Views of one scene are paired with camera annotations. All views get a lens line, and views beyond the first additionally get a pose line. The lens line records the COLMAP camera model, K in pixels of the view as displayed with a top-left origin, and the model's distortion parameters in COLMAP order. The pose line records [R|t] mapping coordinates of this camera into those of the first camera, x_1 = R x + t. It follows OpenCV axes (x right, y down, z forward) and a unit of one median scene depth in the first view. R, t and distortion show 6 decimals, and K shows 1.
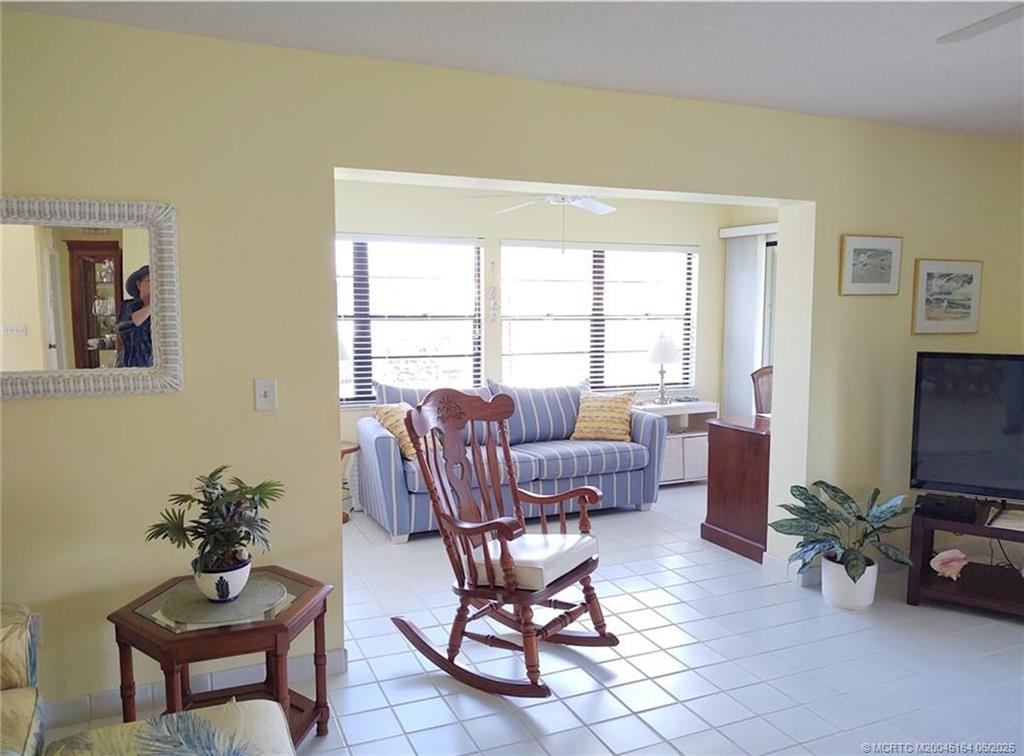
lens RADIAL K [[775.4, 0, 520.6], [0, 775.4, 388.1], [0, 0, 1]] dist [0.095154, -0.200200]
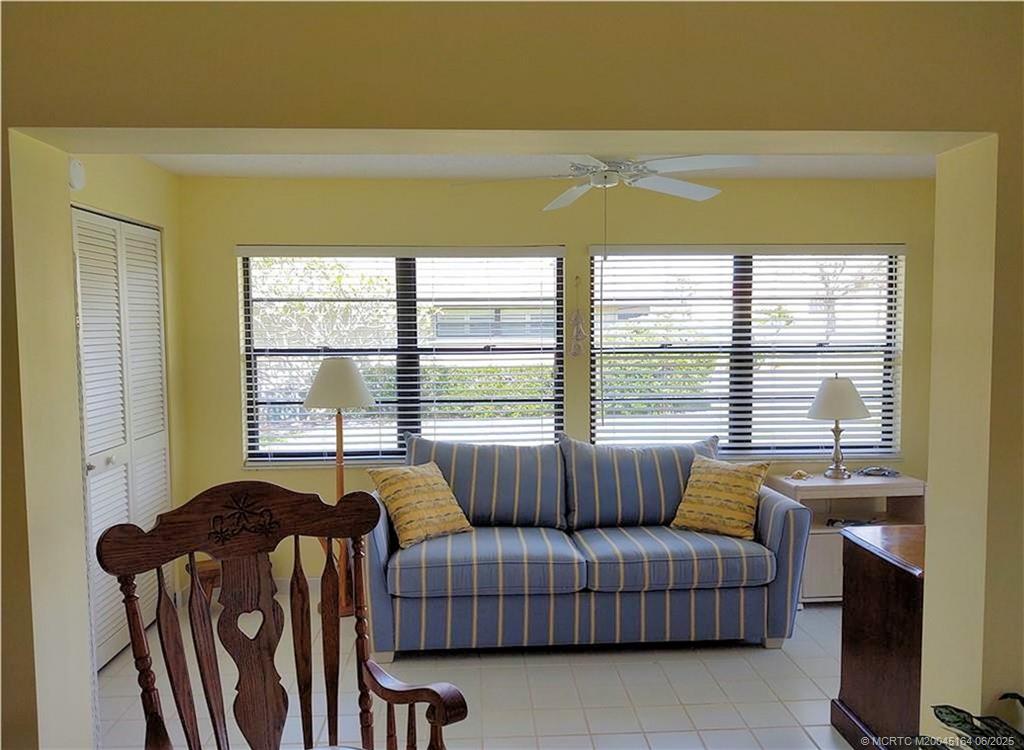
lens RADIAL K [[774.9, 0, 514.9], [0, 774.9, 382.4], [0, 0, 1]] dist [0.061195, -0.114878]
pose [[0.930981, 0.017903, -0.364628, 0.199125], [-0.030266, 0.999144, -0.028217, -0.041654], [0.363811, 0.037305, 0.930726, 0.316723]]
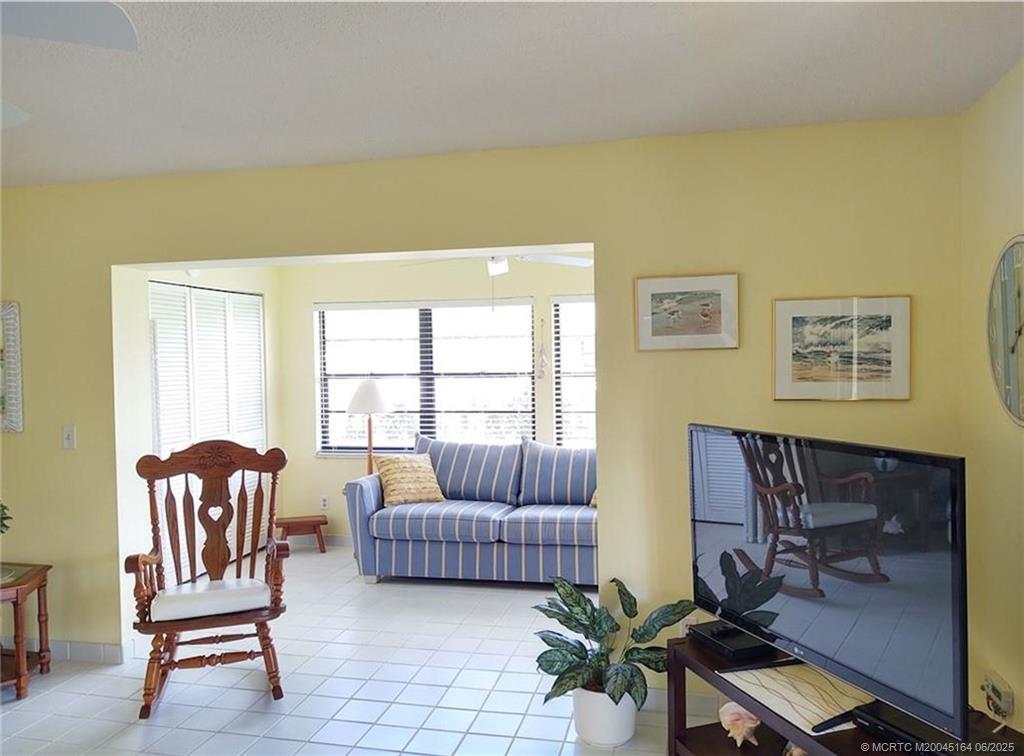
lens RADIAL K [[778.1, 0, 520.4], [0, 778.1, 380.3], [0, 0, 1]] dist [0.044620, -0.077169]
pose [[0.797396, 0.002673, -0.603451, 0.600284], [-0.048600, 0.997026, -0.059803, -0.025242], [0.601497, 0.077015, 0.795154, 0.211560]]
